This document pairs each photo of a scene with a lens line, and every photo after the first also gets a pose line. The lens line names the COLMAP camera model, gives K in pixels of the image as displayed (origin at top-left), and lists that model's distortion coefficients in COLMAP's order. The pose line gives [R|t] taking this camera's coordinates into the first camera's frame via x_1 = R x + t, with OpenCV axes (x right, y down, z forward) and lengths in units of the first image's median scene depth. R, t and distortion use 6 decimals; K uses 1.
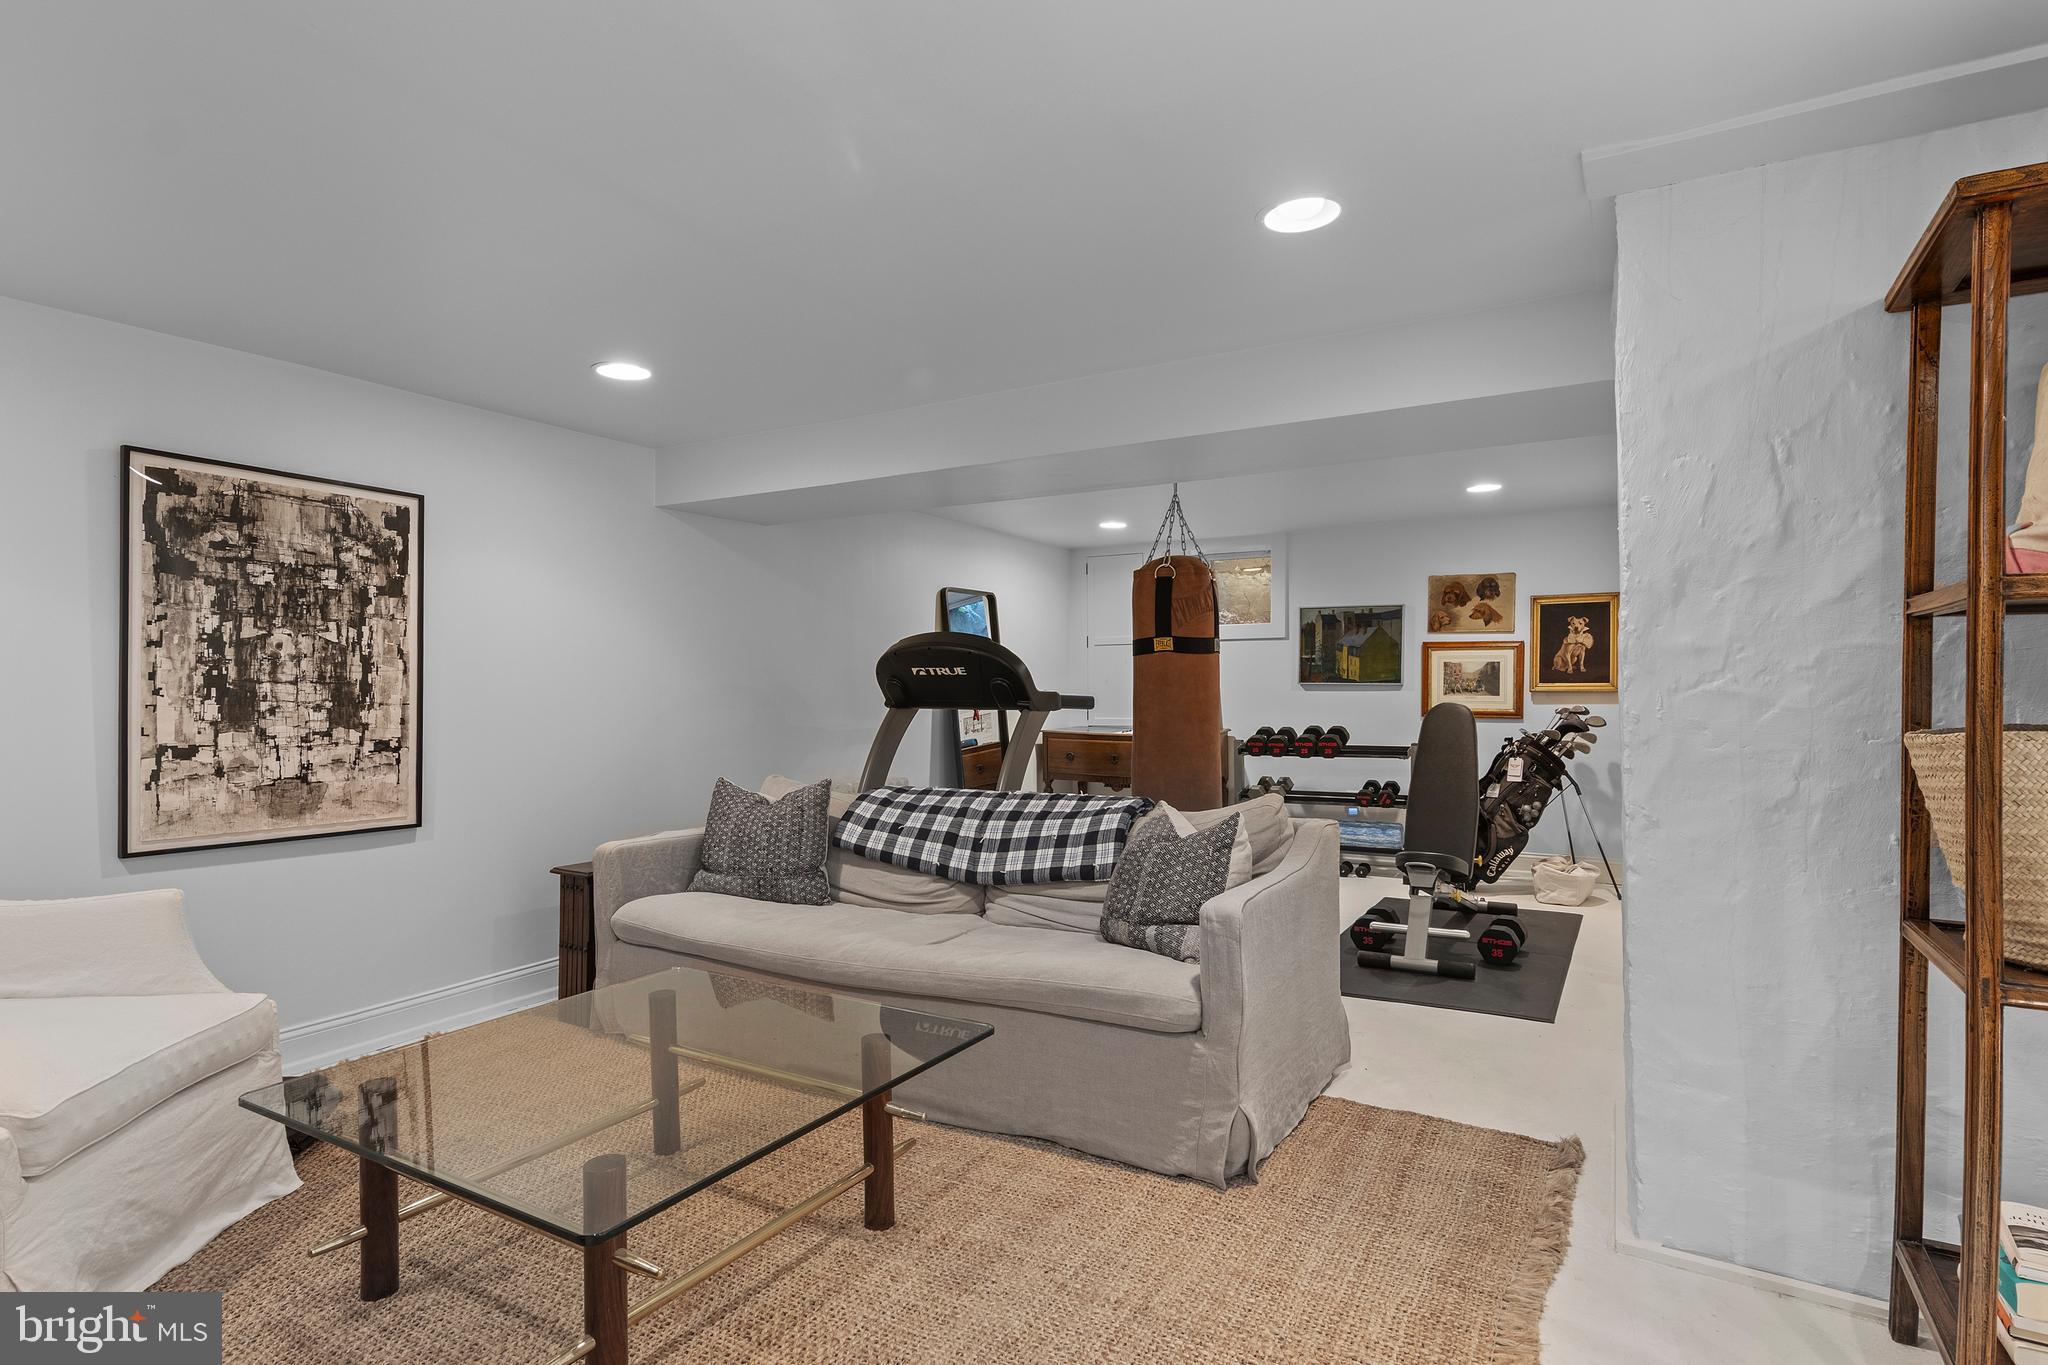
lens RADIAL K [[1048.6, 0, 1021.1], [0, 1048.6, 693.1], [0, 0, 1]] dist [0.002234, 0.000391]
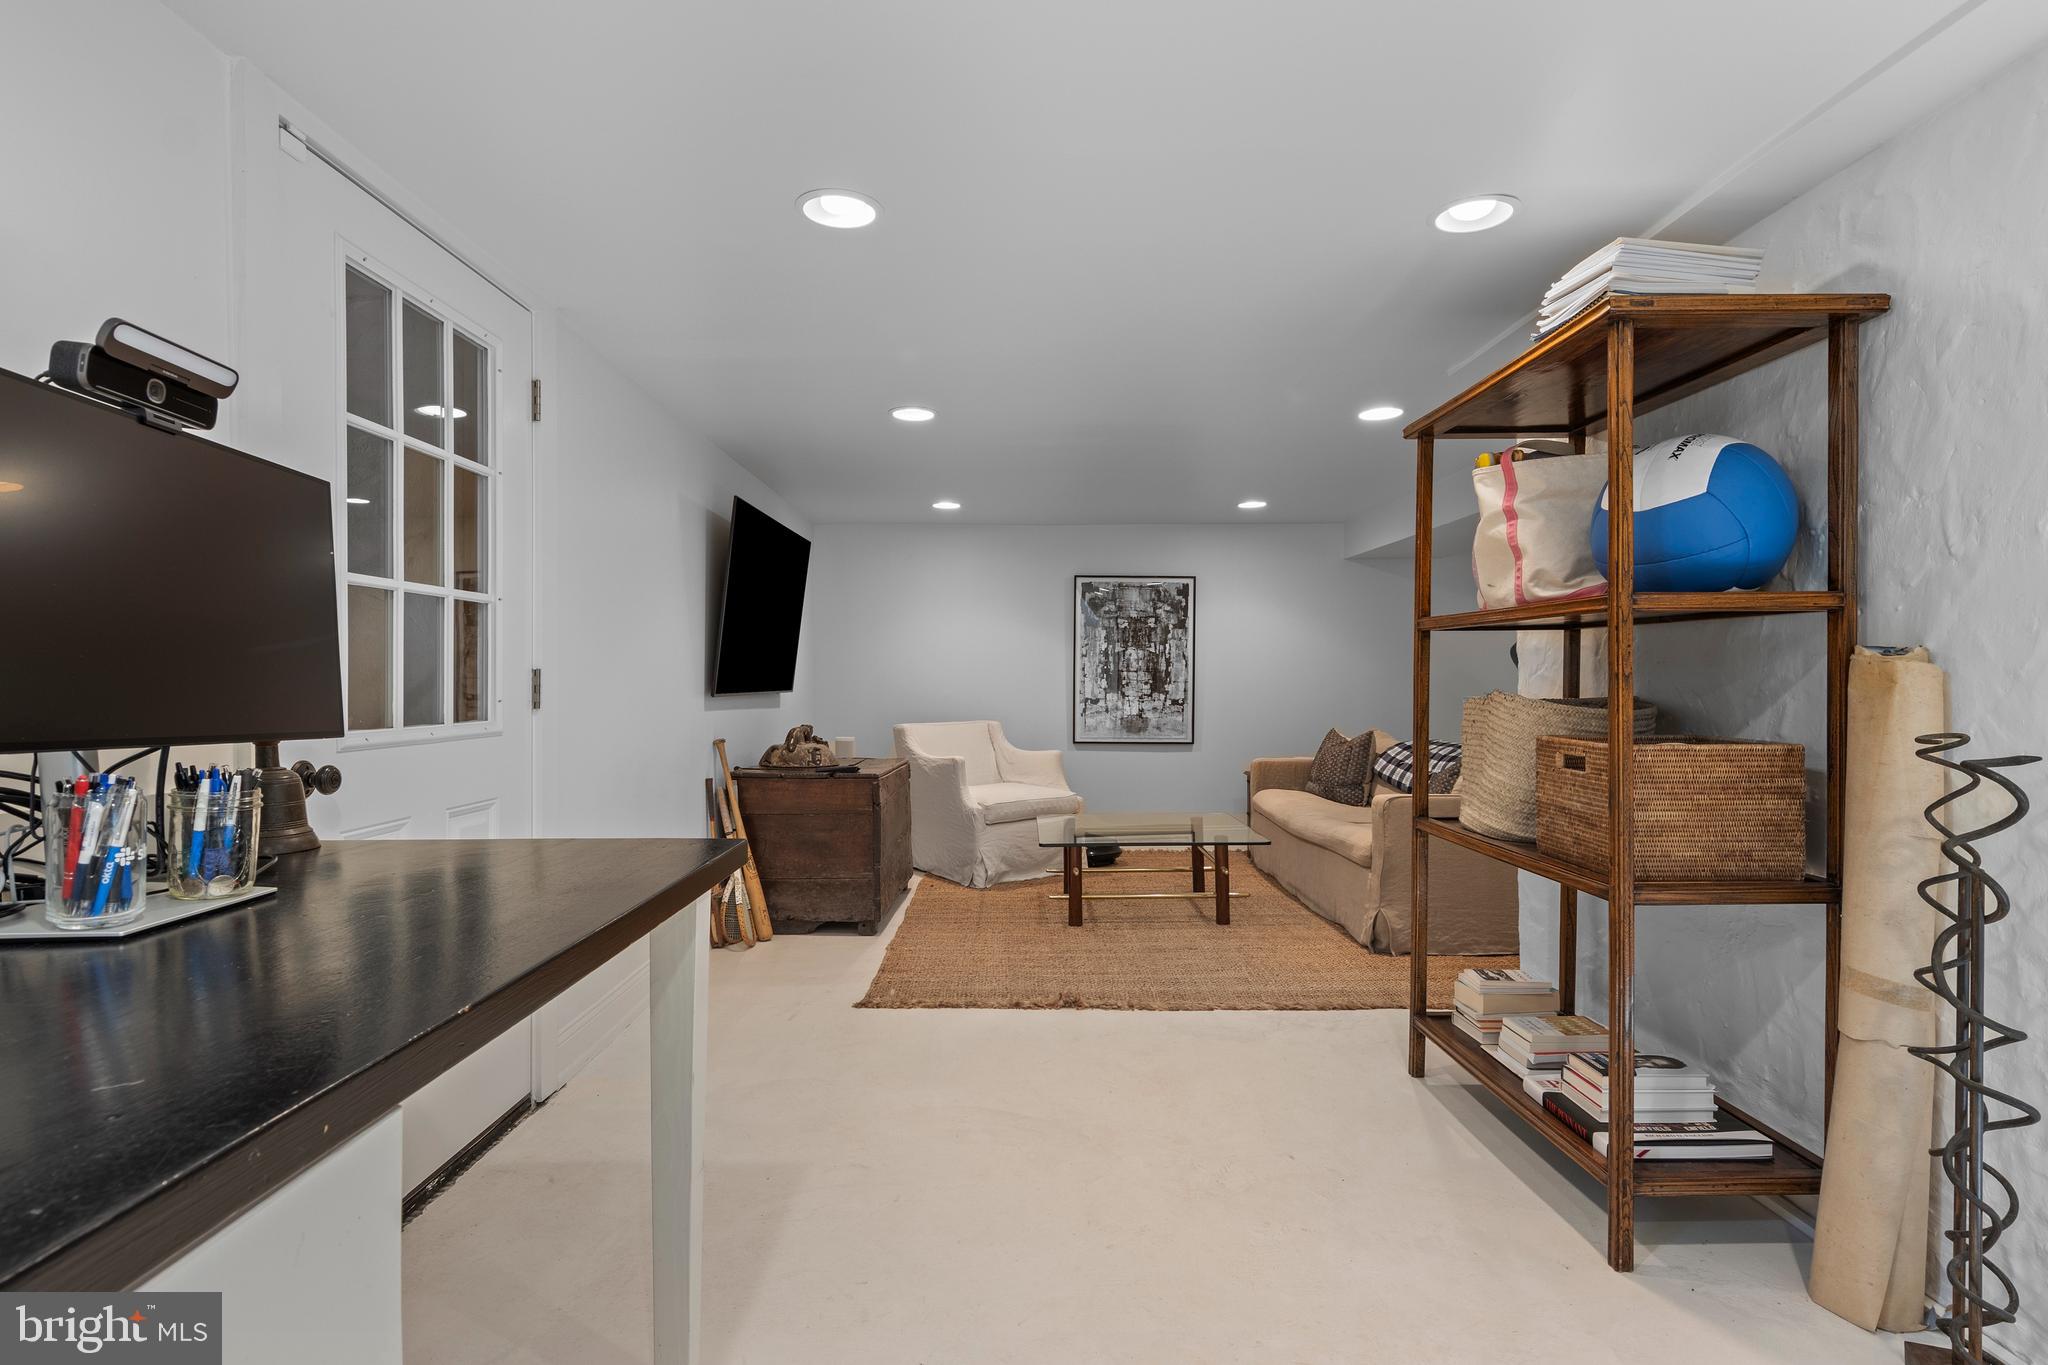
lens RADIAL K [[1048.6, 0, 1021.1], [0, 1048.6, 693.1], [0, 0, 1]] dist [0.002234, 0.000391]
pose [[0.503399, 0.013373, -0.863951, 1.049926], [-0.002297, 0.999897, 0.014139, 0.004575], [0.864051, -0.005133, 0.503378, -0.299305]]
